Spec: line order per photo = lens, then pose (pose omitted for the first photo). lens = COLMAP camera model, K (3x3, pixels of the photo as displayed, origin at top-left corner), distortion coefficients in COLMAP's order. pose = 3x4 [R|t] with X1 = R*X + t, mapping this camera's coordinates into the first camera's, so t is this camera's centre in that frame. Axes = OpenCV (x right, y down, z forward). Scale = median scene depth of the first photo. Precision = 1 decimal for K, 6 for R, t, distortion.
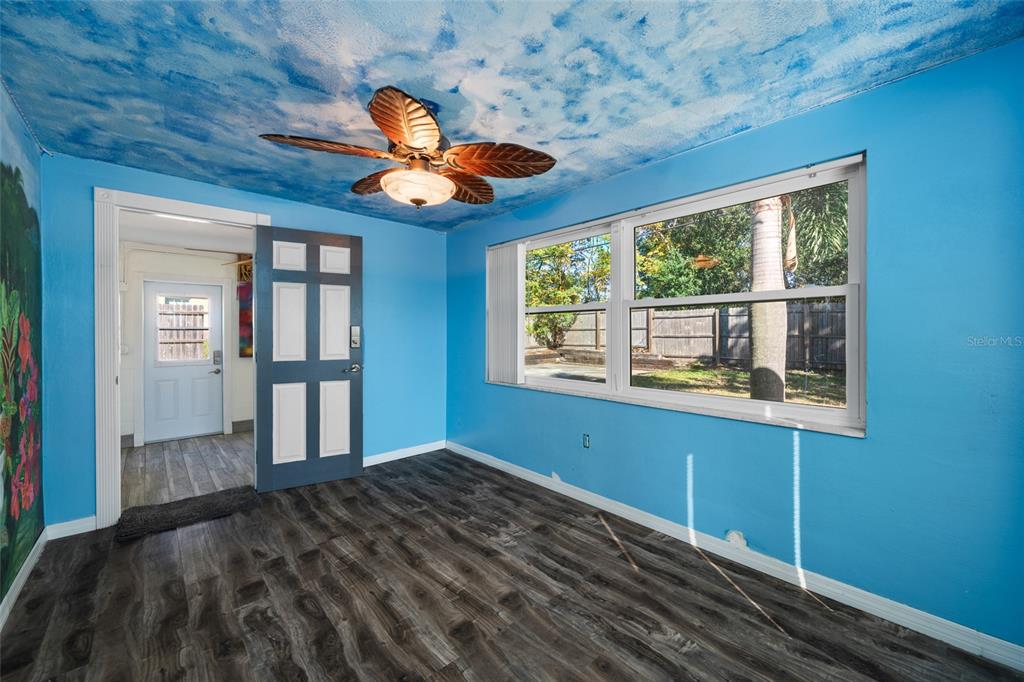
lens RADIAL K [[403.8, 0, 512.5], [0, 403.8, 337.3], [0, 0, 1]] dist [0.000403, -0.000089]
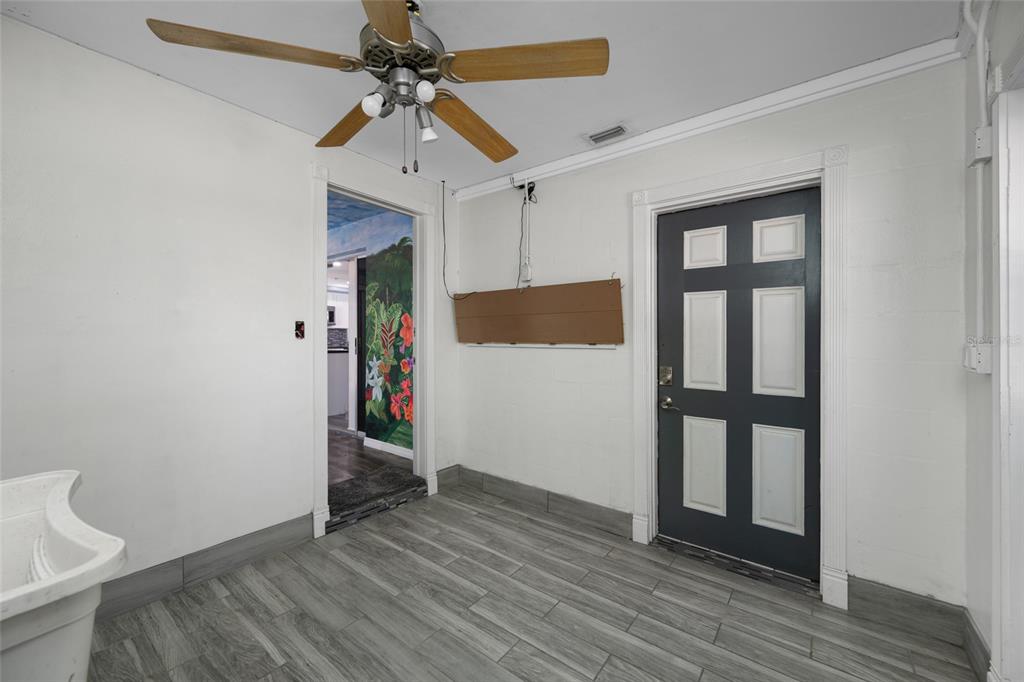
lens RADIAL K [[403.8, 0, 512.5], [0, 403.8, 337.3], [0, 0, 1]] dist [0.000403, -0.000089]
pose [[-0.983010, -0.000823, -0.183550, -1.100115], [-0.002597, 0.999952, 0.009424, 0.023394], [0.183533, 0.009740, -0.982965, 2.367602]]
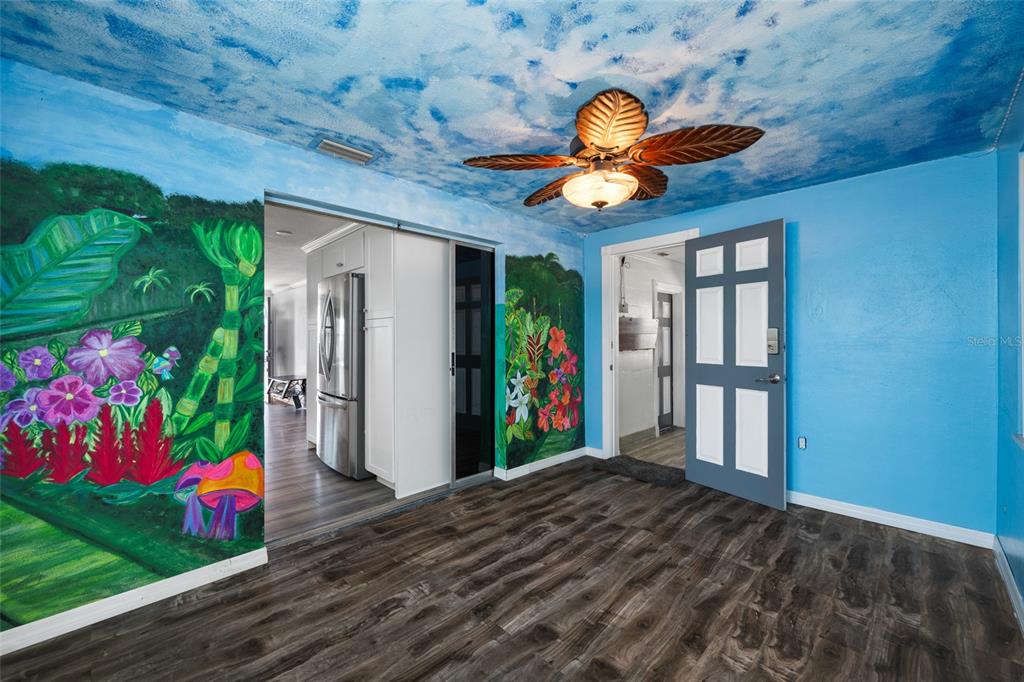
lens RADIAL K [[405.9, 0, 515.0], [0, 405.9, 339.1], [0, 0, 1]] dist [-0.000141, -0.000090]
pose [[0.046374, 0.001487, -0.998923, 0.587470], [-0.005956, 0.999982, 0.001212, -0.003102], [0.998906, 0.005894, 0.046382, 0.586361]]
